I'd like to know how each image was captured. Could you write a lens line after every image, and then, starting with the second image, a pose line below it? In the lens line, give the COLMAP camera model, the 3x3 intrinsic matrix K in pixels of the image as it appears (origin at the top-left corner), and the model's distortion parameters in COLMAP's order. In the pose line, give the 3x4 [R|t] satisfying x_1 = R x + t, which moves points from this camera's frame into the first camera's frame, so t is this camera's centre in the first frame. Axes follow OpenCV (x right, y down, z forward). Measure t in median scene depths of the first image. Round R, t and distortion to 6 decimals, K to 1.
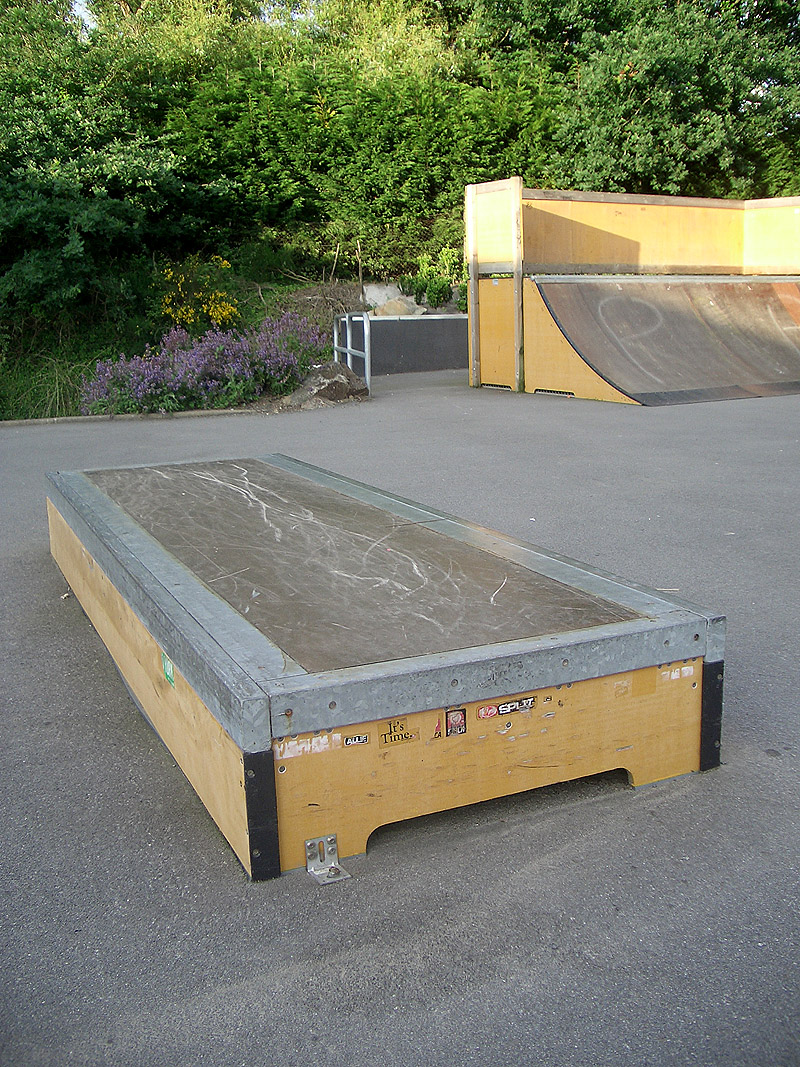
lens RADIAL K [[1098.3, 0, 400.0], [0, 1098.3, 533.5], [0, 0, 1]] dist [-0.252397, 0.259953]
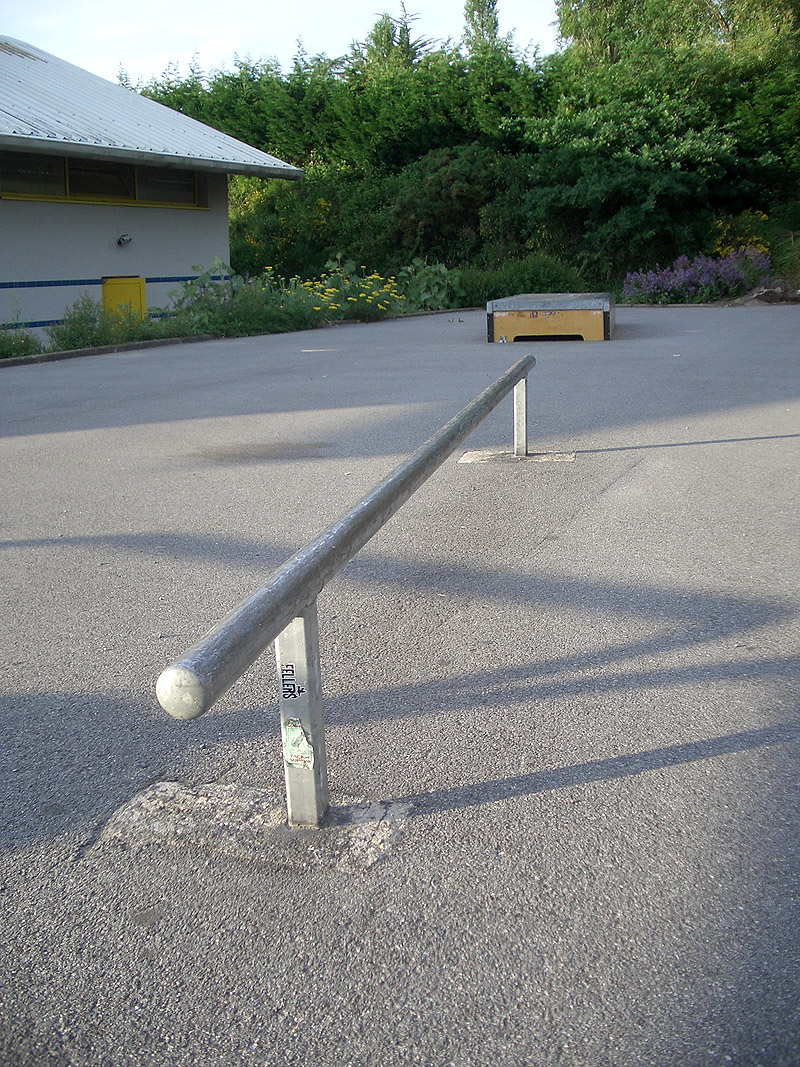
lens RADIAL K [[1098.3, 0, 400.0], [0, 1098.3, 533.5], [0, 0, 1]] dist [-0.252397, 0.259953]
pose [[0.807045, 0.129035, -0.576219, 0.310428], [-0.103825, 0.991638, 0.076646, 0.105767], [0.581290, -0.002031, 0.813694, -0.403220]]
